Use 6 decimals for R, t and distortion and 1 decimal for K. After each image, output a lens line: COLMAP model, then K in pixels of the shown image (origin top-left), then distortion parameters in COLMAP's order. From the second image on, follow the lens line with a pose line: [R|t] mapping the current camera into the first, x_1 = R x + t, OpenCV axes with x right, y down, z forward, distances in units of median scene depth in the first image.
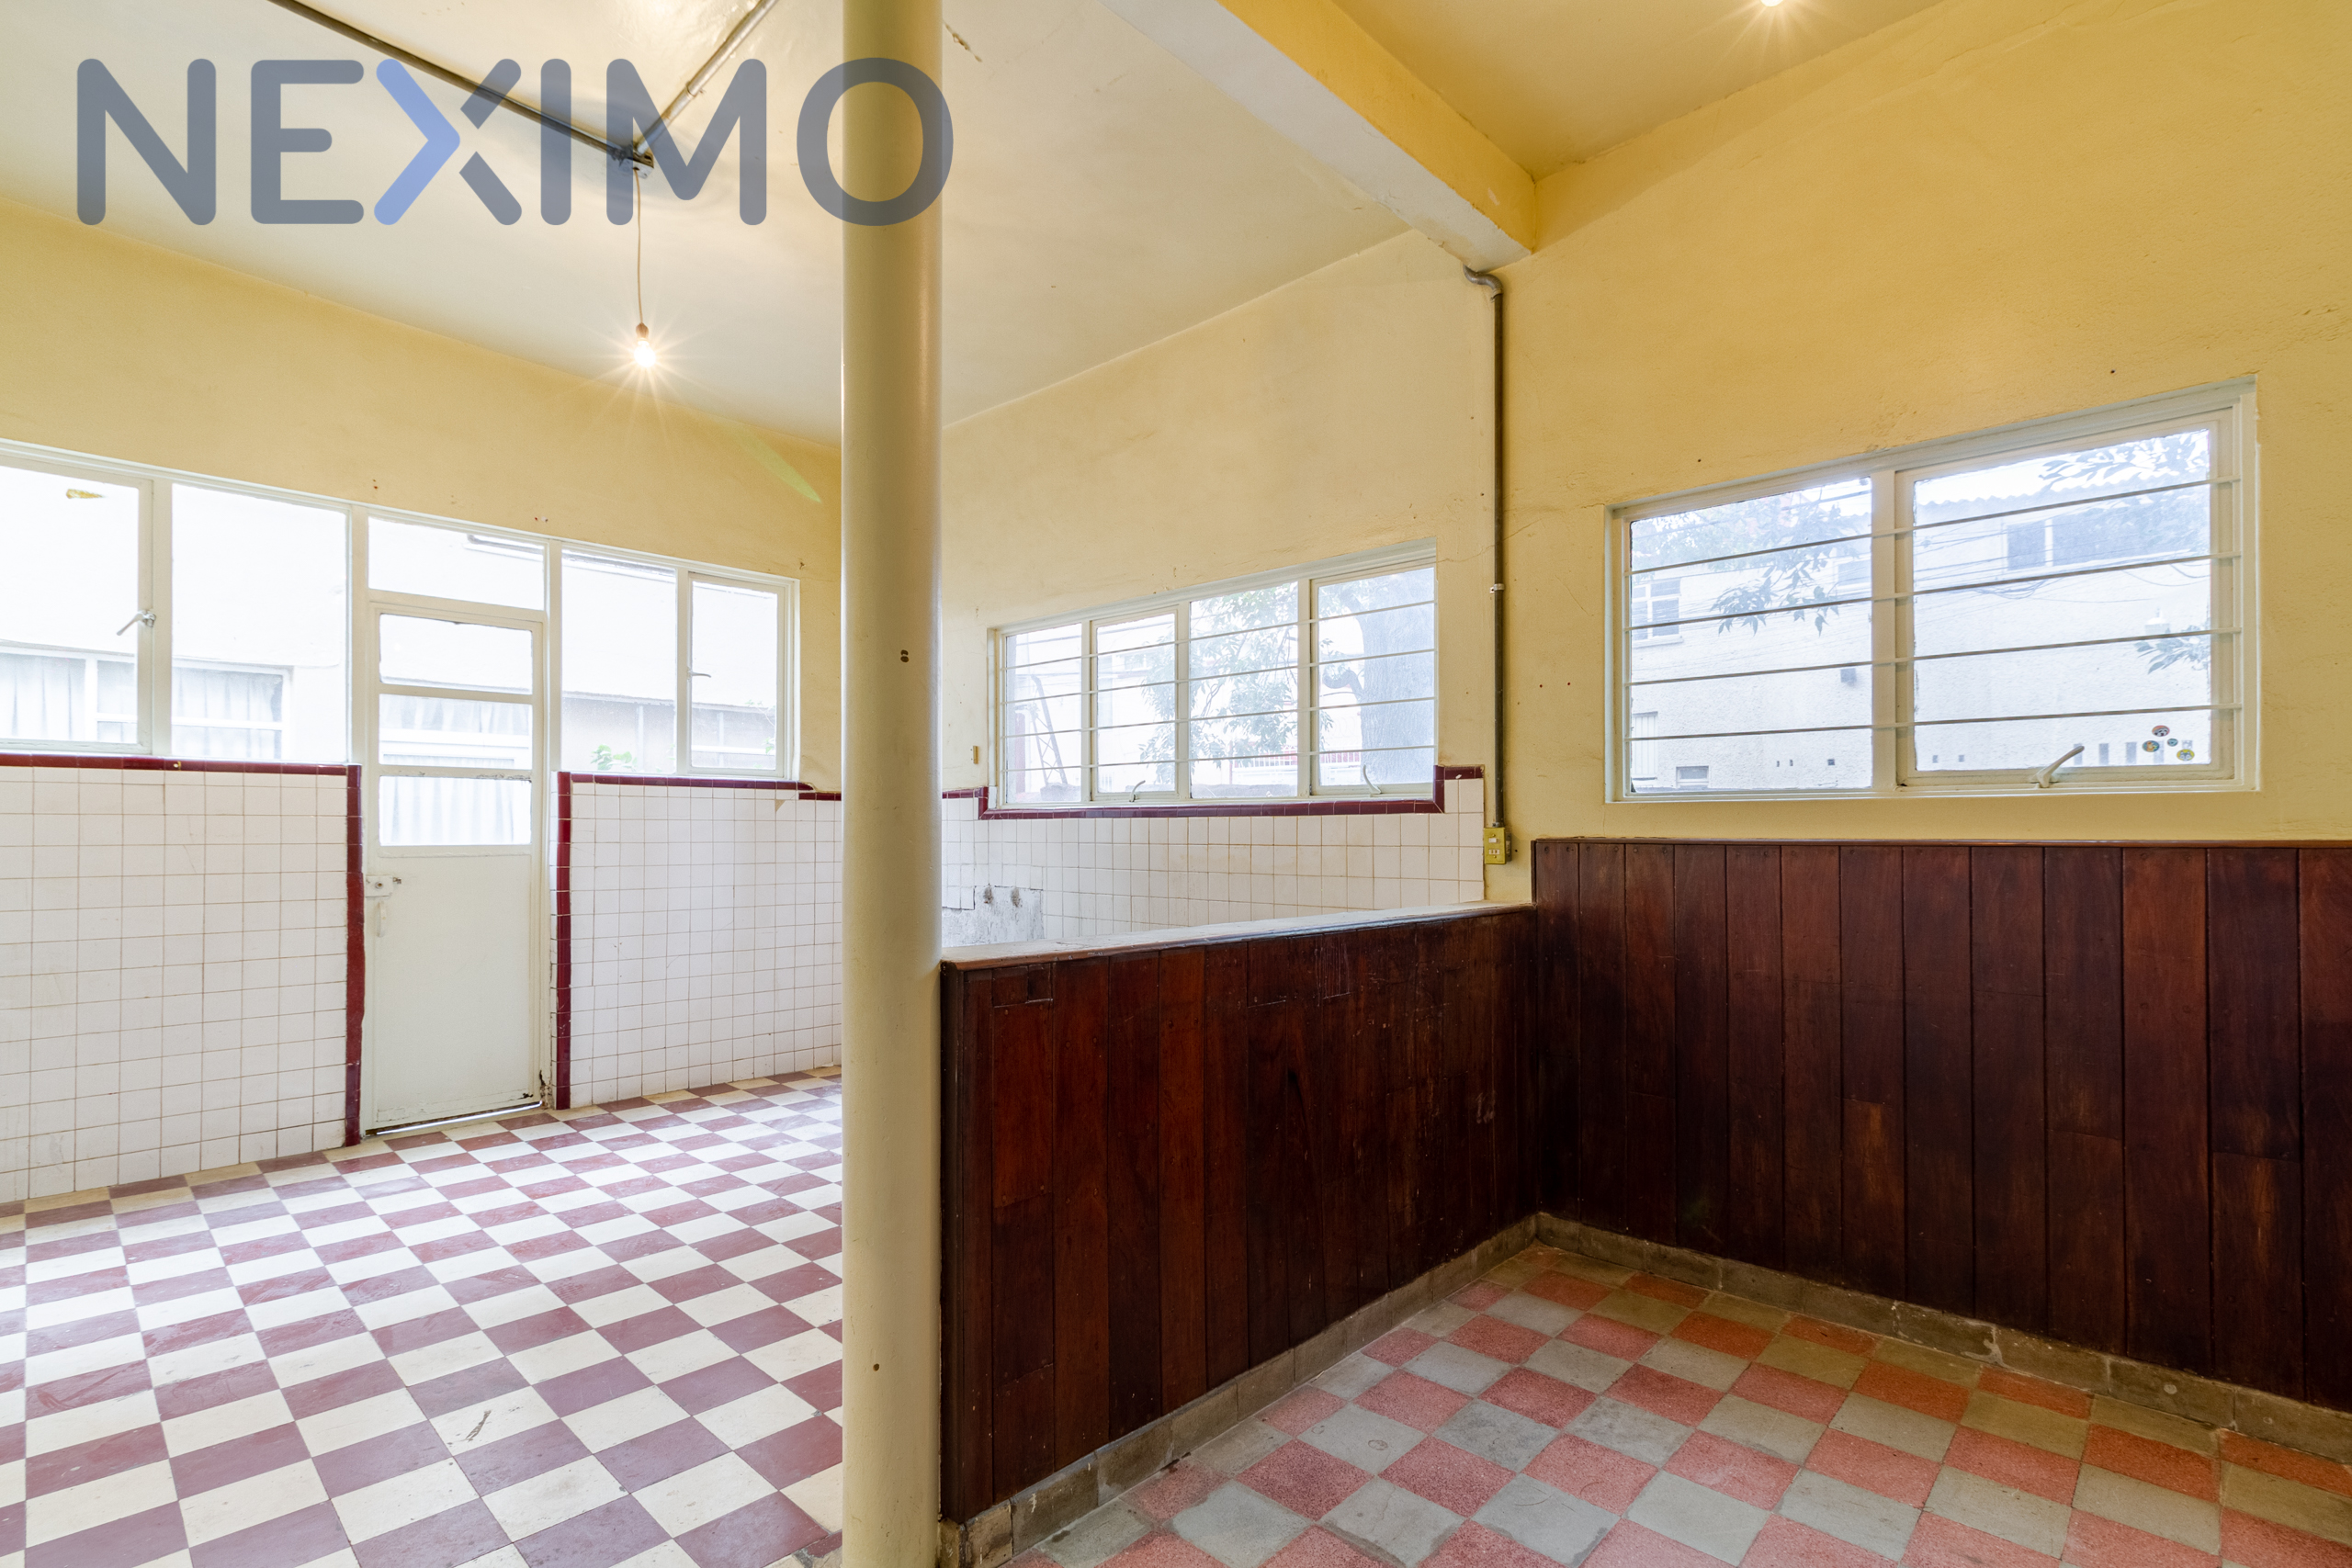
lens RADIAL K [[1106.9, 0, 1172.3], [0, 1106.9, 825.7], [0, 0, 1]] dist [0.000822, 0.001054]
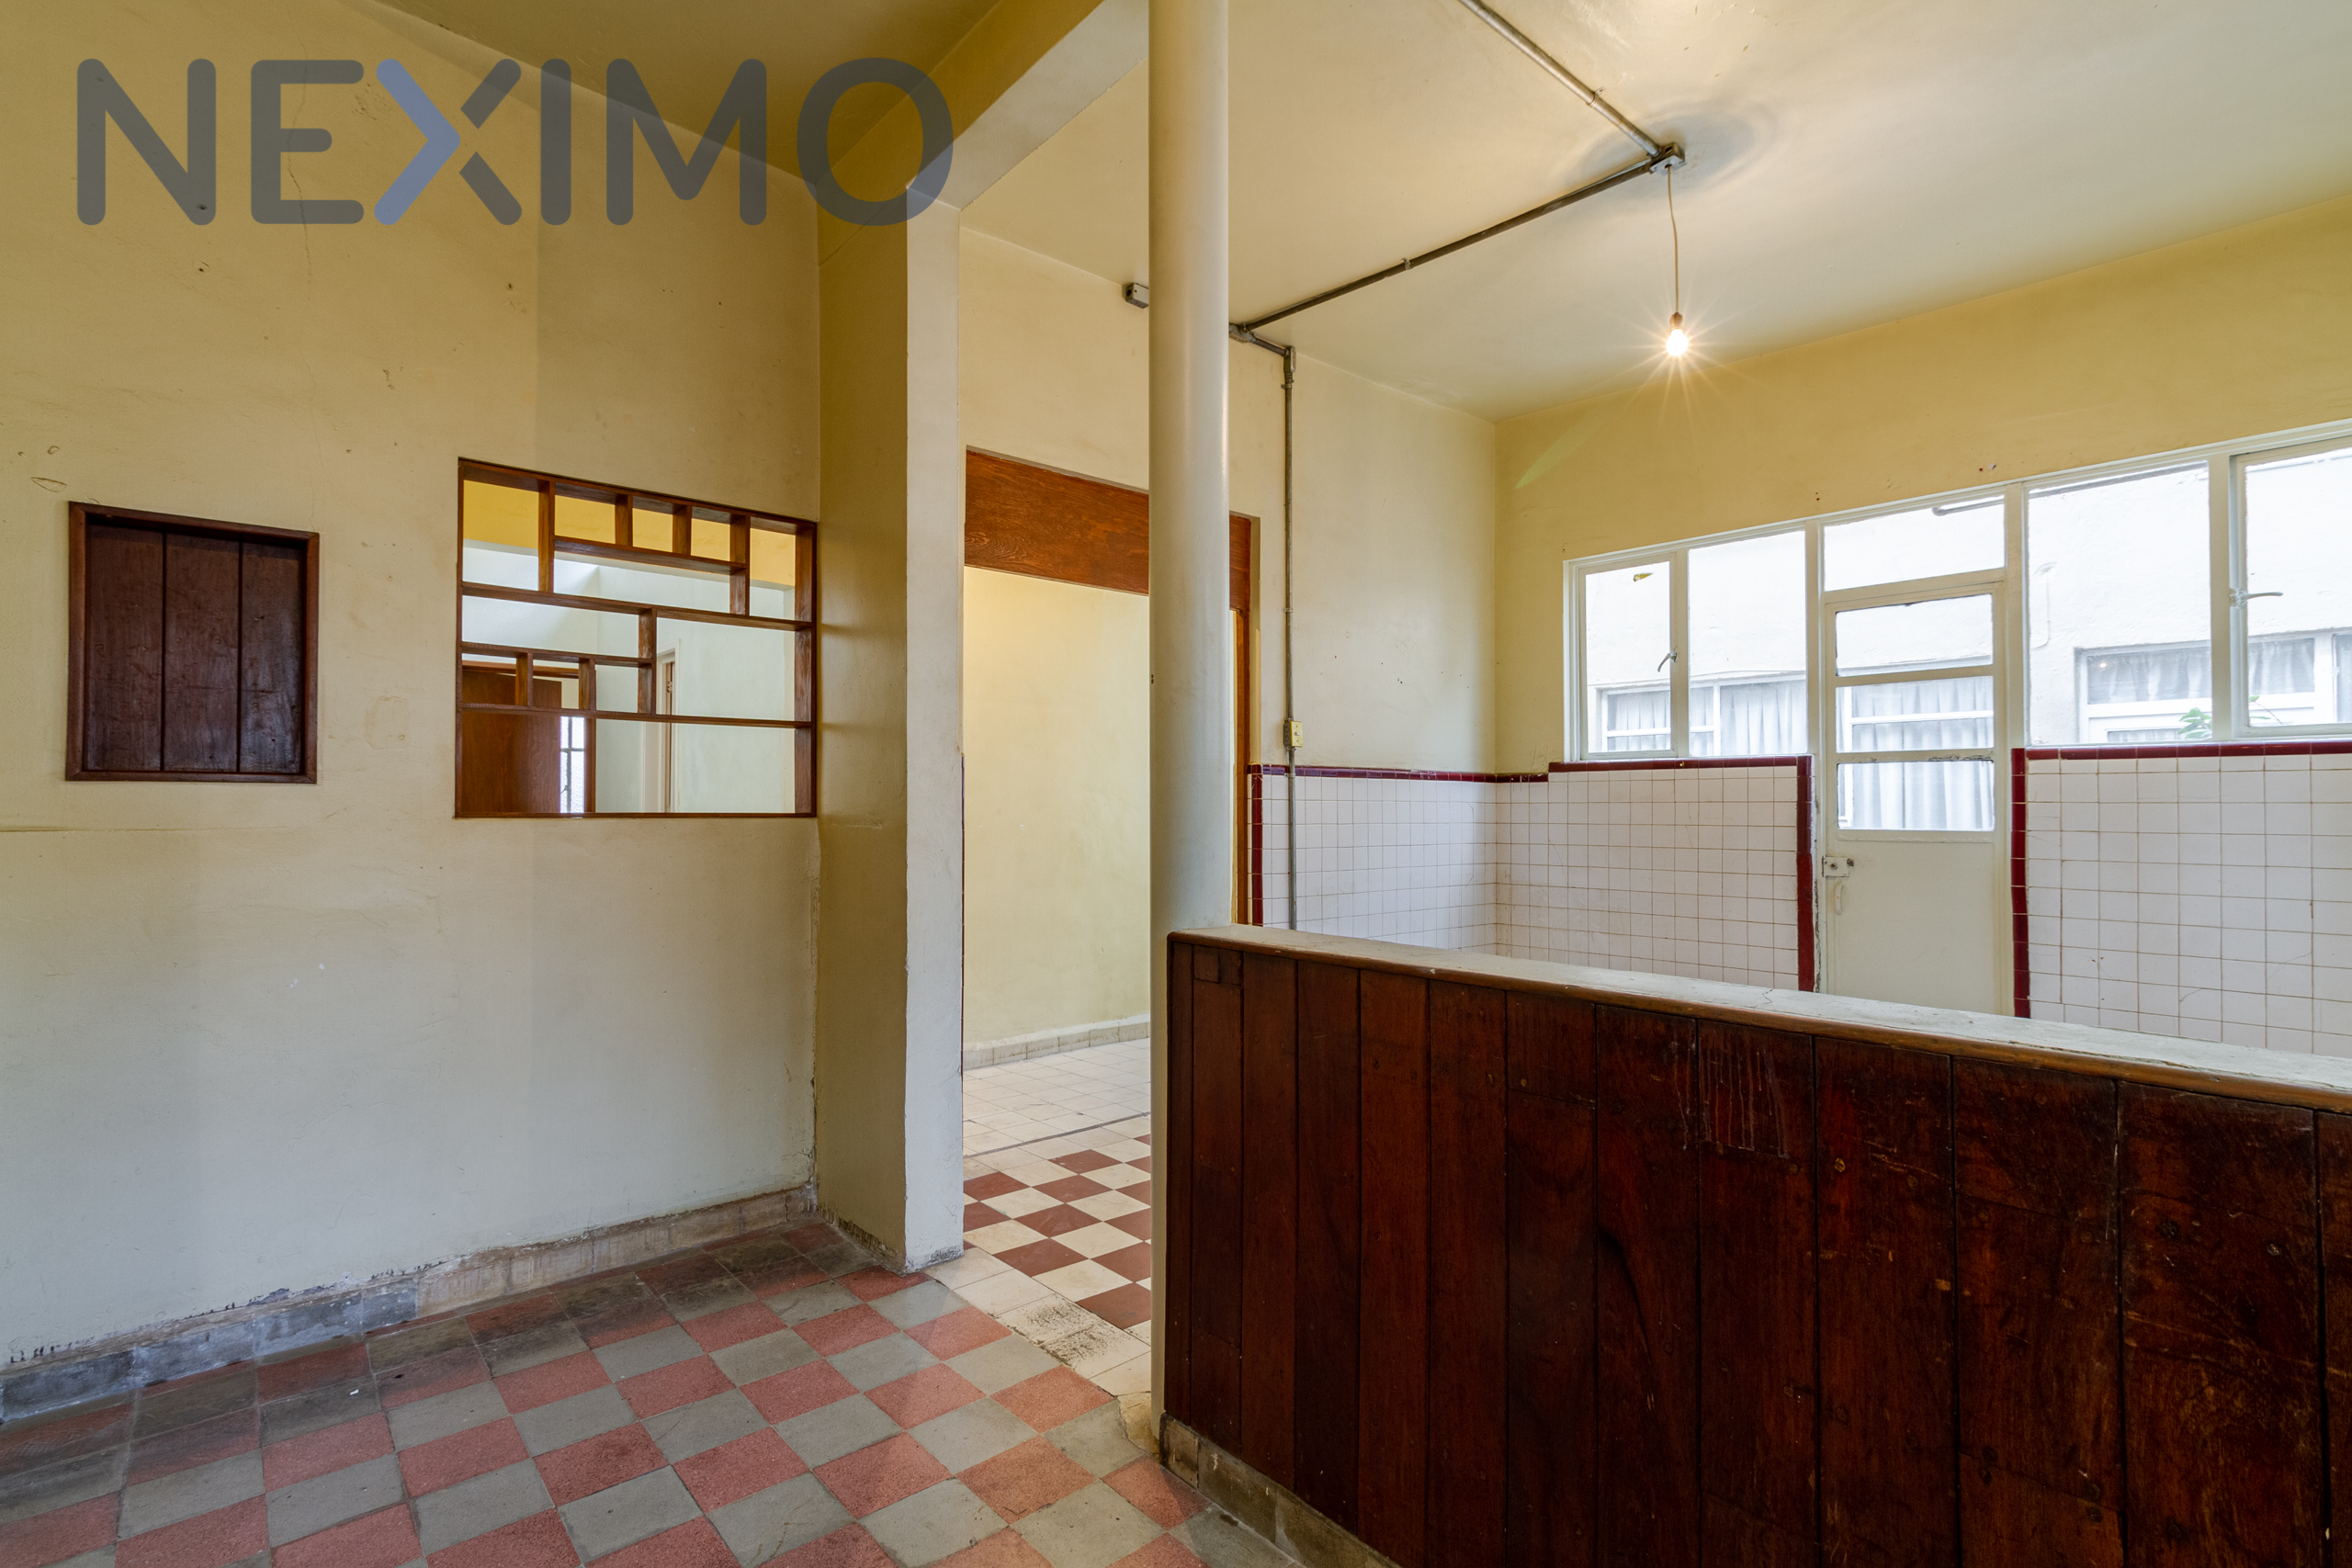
lens RADIAL K [[1106.9, 0, 1176.4], [0, 1106.9, 789.6], [0, 0, 1]] dist [0.000822, 0.001054]
pose [[-0.095586, -0.016907, -0.995278, 0.412156], [0.002607, 0.999848, -0.017235, -0.003380], [0.995418, -0.004242, -0.095528, 0.471206]]
